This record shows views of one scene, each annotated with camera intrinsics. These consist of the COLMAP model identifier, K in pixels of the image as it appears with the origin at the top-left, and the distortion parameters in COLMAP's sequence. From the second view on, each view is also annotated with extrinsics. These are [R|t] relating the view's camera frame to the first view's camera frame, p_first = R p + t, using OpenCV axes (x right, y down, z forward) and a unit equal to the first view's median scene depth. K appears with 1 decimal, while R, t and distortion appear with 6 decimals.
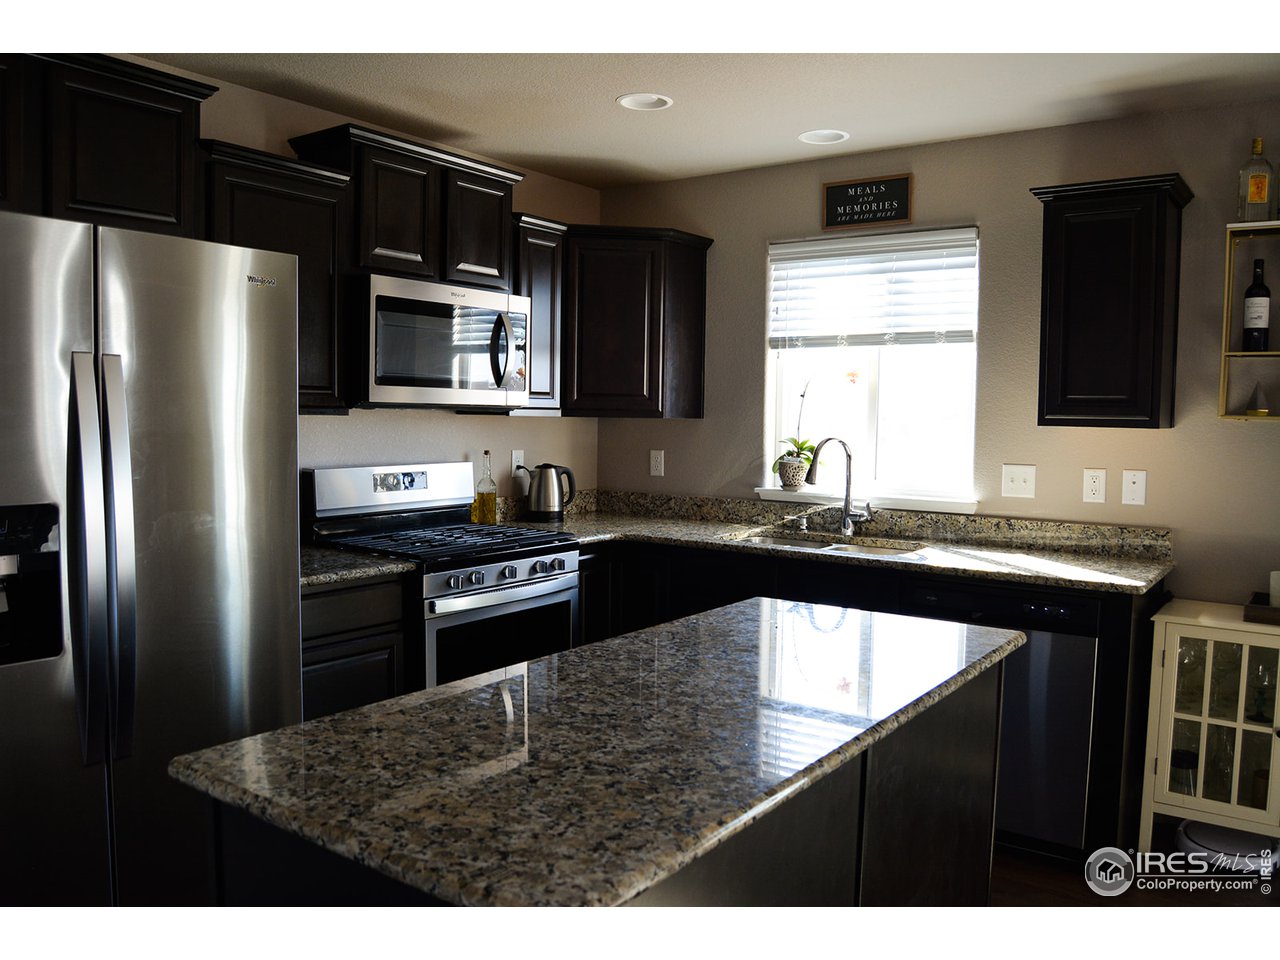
lens RADIAL K [[1015.4, 0, 640.0], [0, 1015.4, 480.0], [0, 0, 1]] dist [-0.082068, -0.000628]
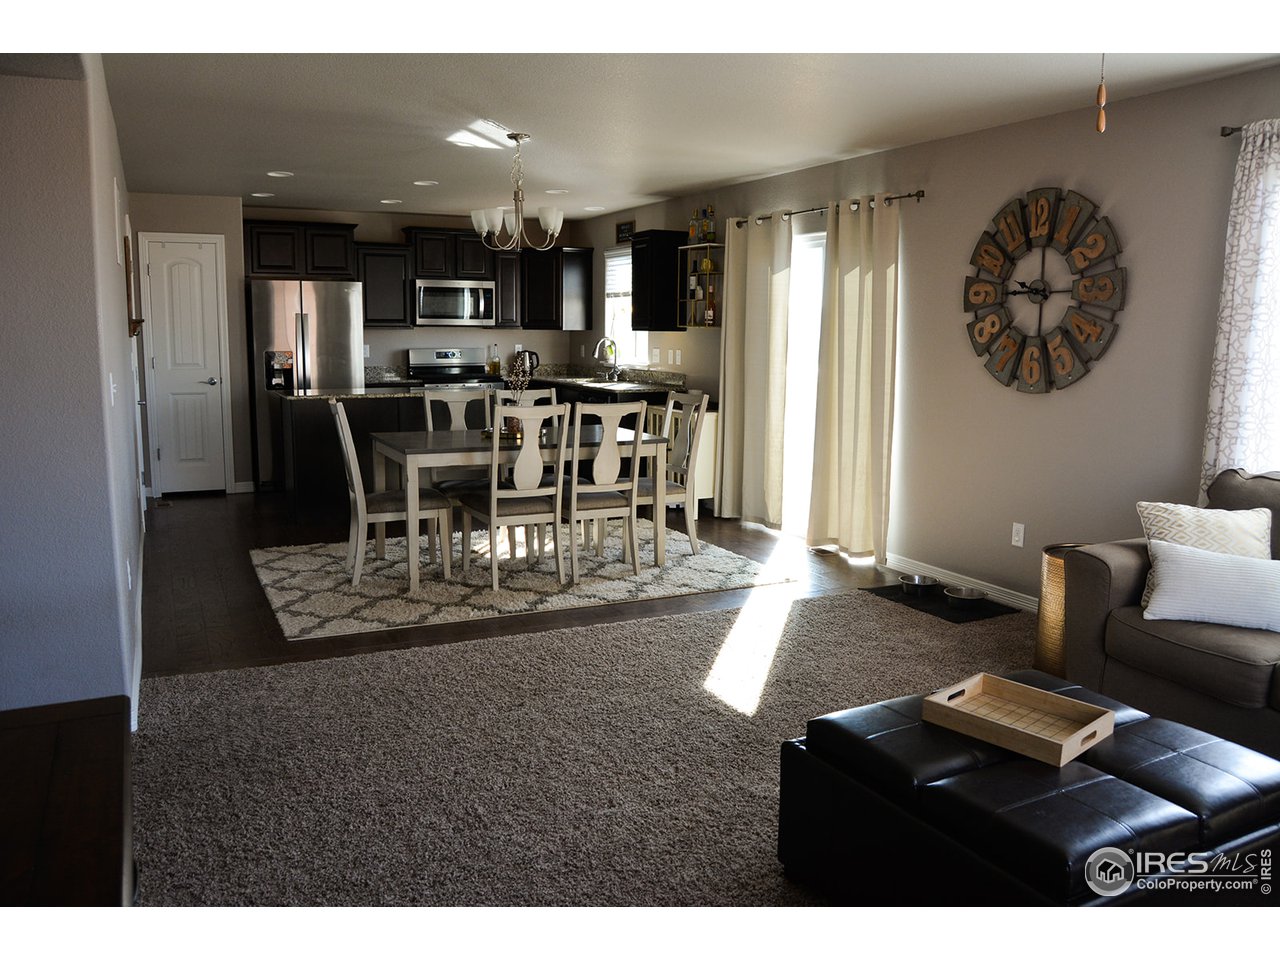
lens RADIAL K [[1015.4, 0, 640.0], [0, 1015.4, 480.0], [0, 0, 1]] dist [-0.082068, -0.000628]
pose [[0.879820, 0.060729, -0.471412, 1.480691], [-0.022401, 0.996000, 0.086501, 0.086364], [0.474779, -0.065545, 0.877661, -1.099765]]
